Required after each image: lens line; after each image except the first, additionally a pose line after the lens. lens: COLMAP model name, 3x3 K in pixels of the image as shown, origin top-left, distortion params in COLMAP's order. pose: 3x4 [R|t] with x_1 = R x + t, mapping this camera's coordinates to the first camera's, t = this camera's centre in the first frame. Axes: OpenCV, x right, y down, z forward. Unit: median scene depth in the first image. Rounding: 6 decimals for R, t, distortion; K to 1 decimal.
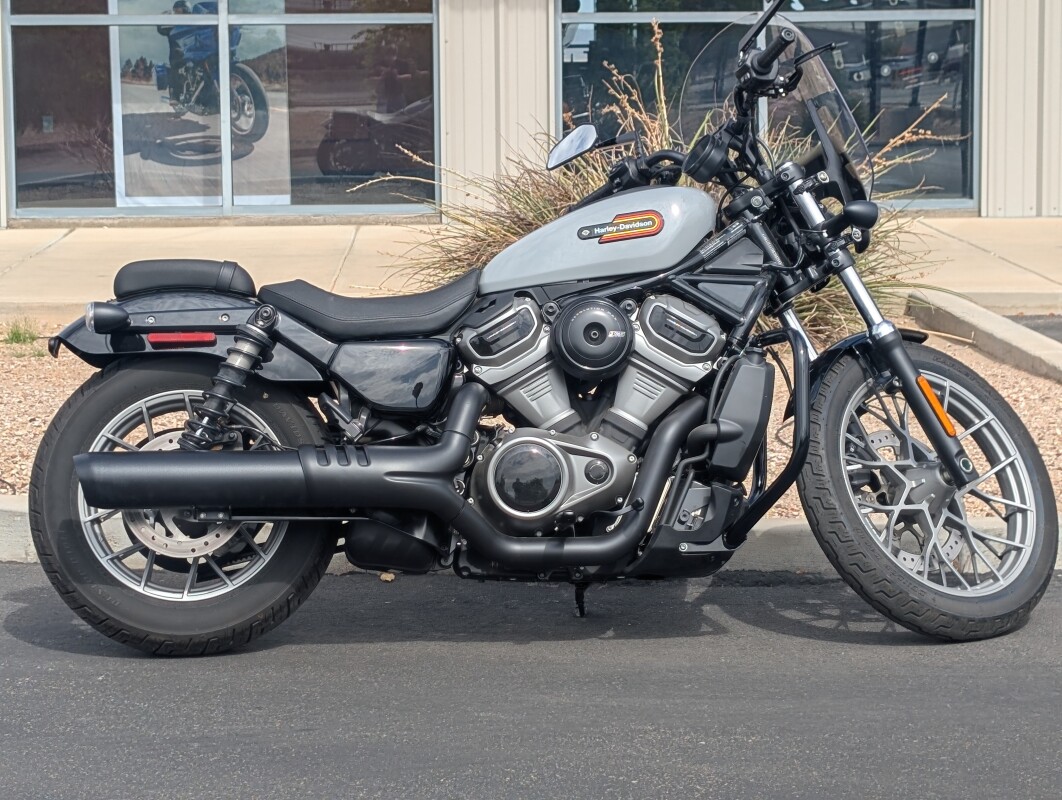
lens RADIAL K [[2689.1, 0, 523.7], [0, 2689.1, 398.3], [0, 0, 1]] dist [0.238439, -0.591337]
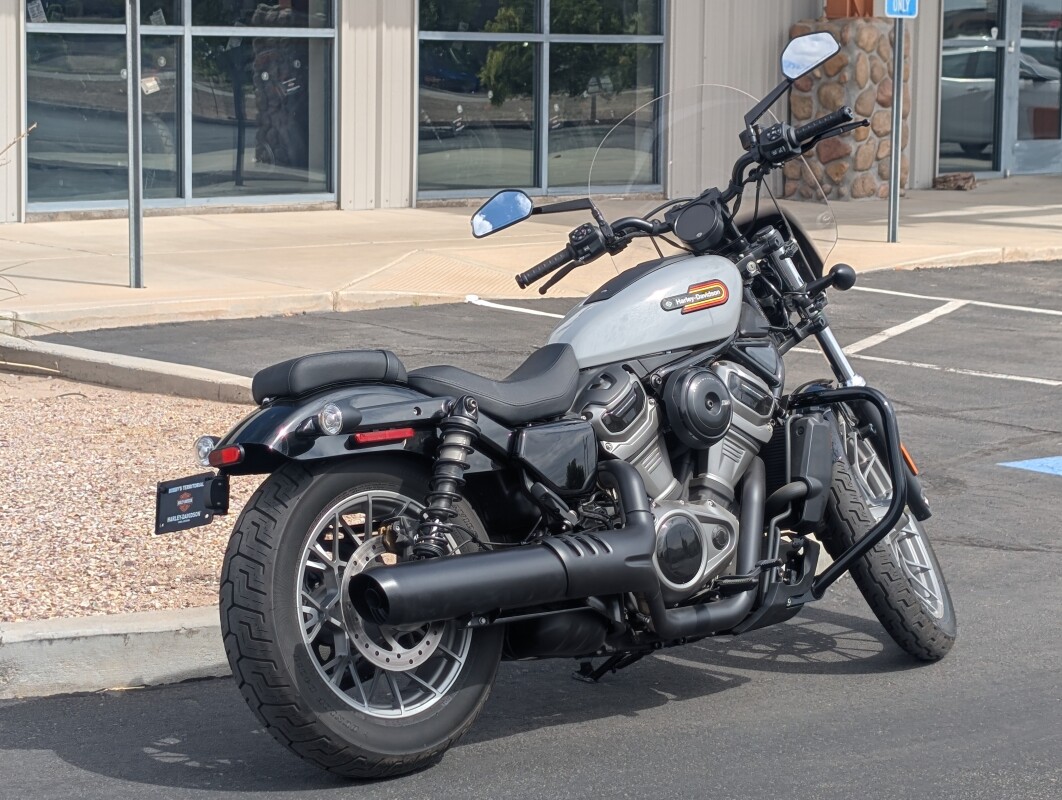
lens RADIAL K [[2689.1, 0, 523.7], [0, 2689.1, 398.3], [0, 0, 1]] dist [0.238439, -0.591337]
pose [[0.778321, -0.061655, 0.624832, -0.658694], [0.062001, 0.997850, 0.021231, -0.051091], [-0.624798, 0.022215, 0.780470, 0.243251]]
